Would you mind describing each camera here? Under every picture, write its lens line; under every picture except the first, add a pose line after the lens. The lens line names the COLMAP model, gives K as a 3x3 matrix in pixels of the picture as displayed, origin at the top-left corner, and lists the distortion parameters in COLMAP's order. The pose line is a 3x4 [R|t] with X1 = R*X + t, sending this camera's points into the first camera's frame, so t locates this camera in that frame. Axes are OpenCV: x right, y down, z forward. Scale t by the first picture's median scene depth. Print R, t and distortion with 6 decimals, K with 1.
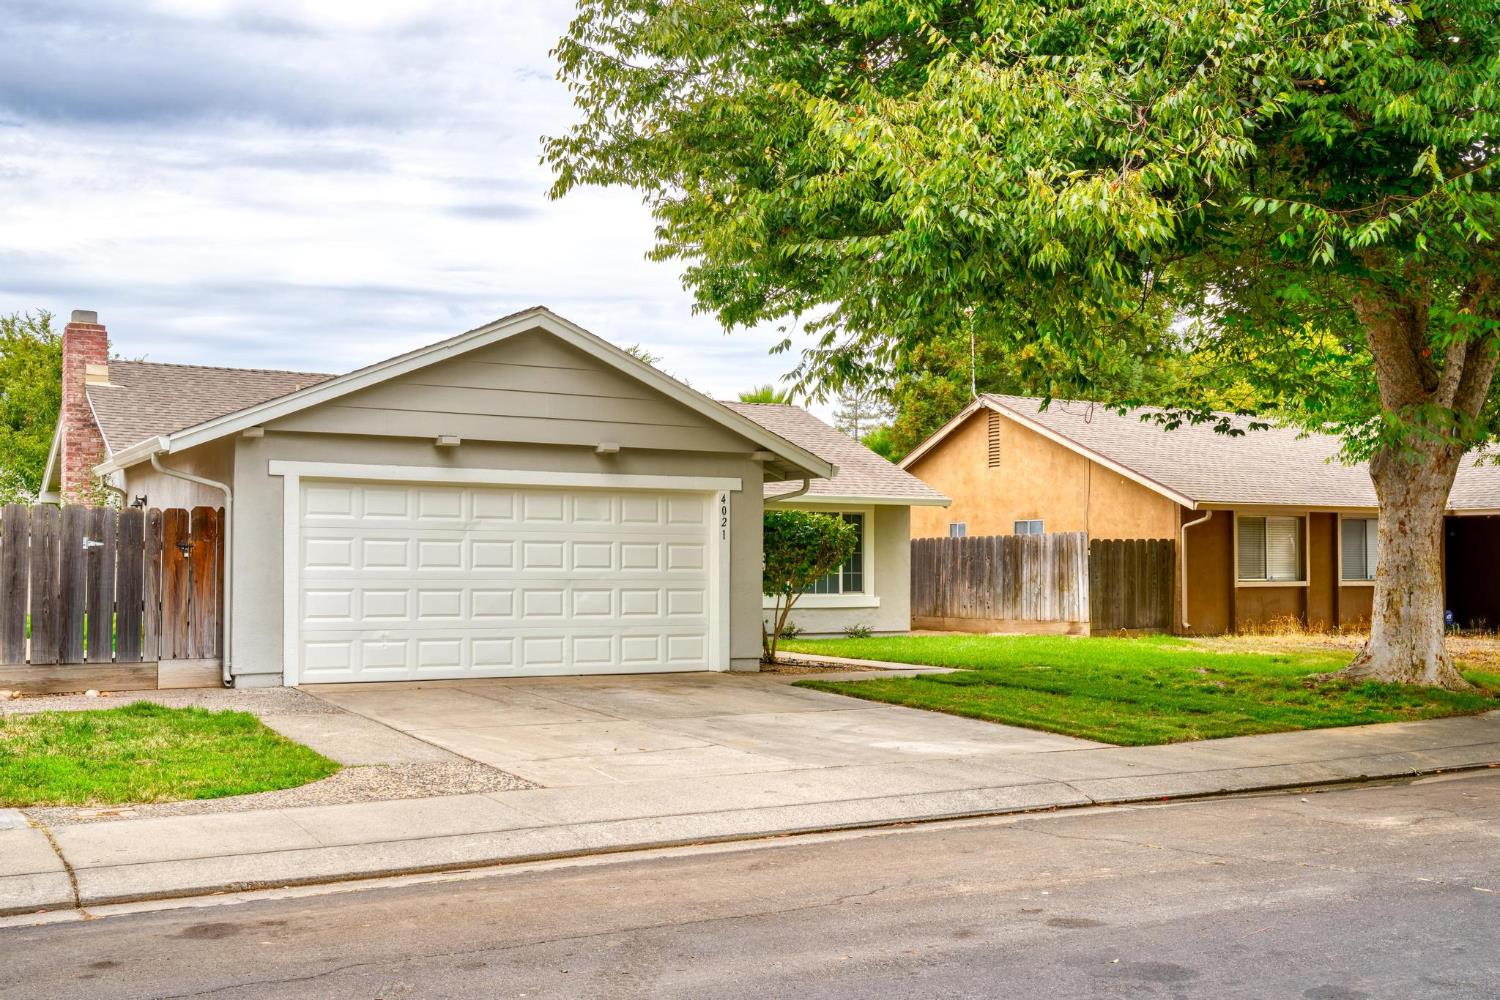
lens RADIAL K [[1462.6, 0, 750.0], [0, 1462.6, 504.0], [0, 0, 1]] dist [0.005805, 0.000000]
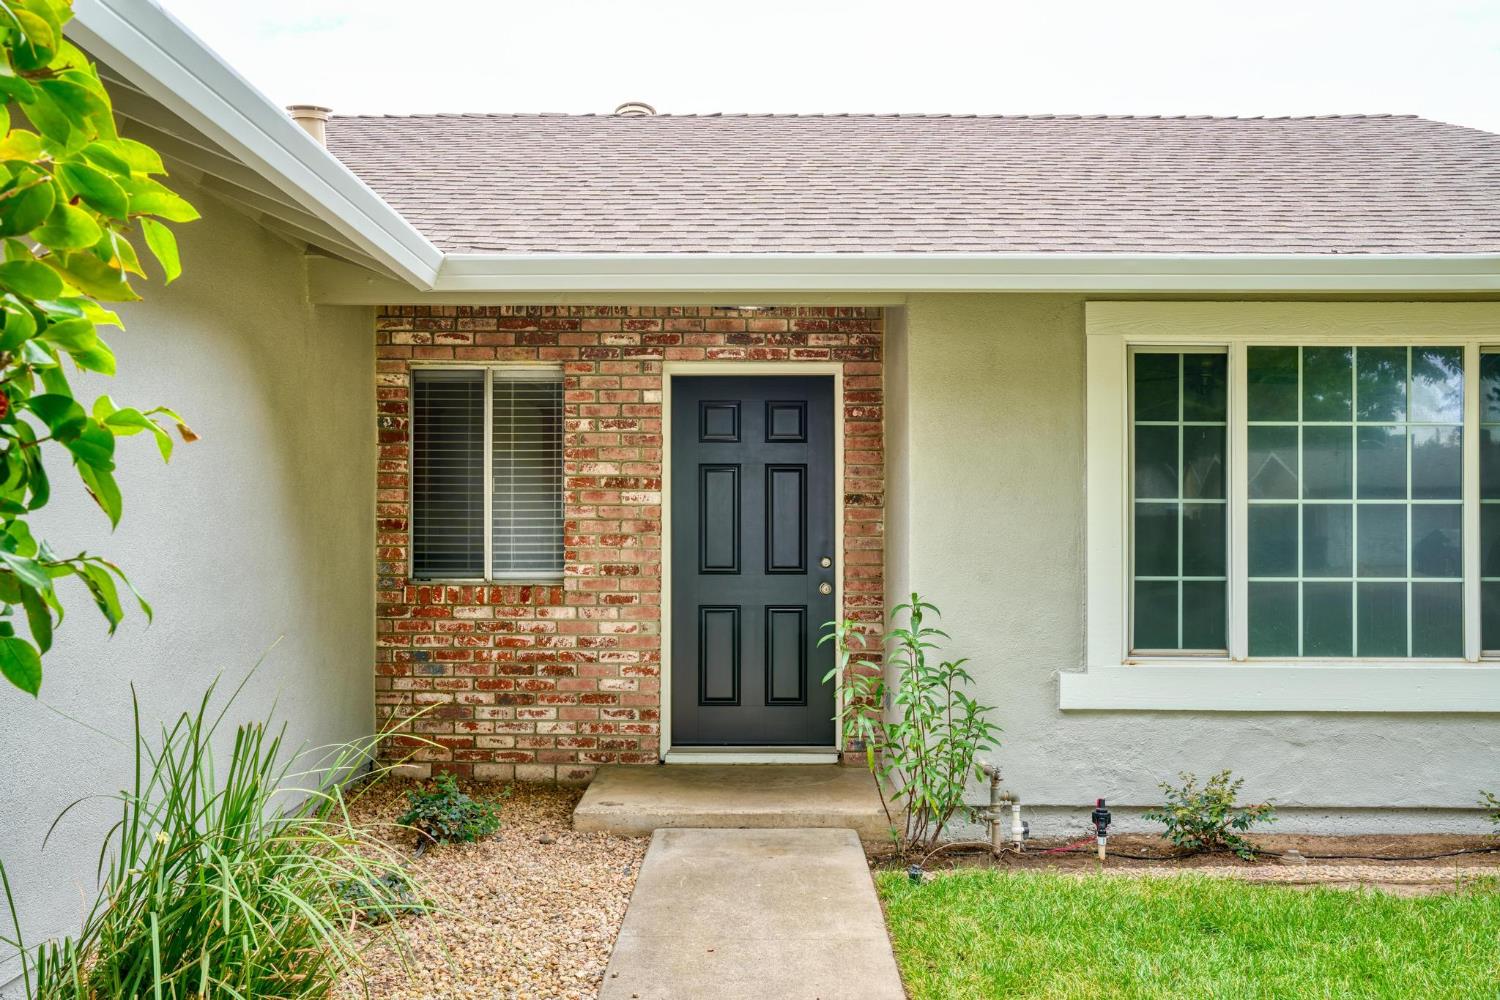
lens RADIAL K [[1341.0, 0, 757.9], [0, 1341.0, 530.9], [0, 0, 1]] dist [0.006388, 0.005705]
pose [[0.867541, 0.002118, -0.497362, 0.112073], [0.021517, 0.998895, 0.041787, 0.041430], [0.496900, -0.046954, 0.866536, 1.159173]]
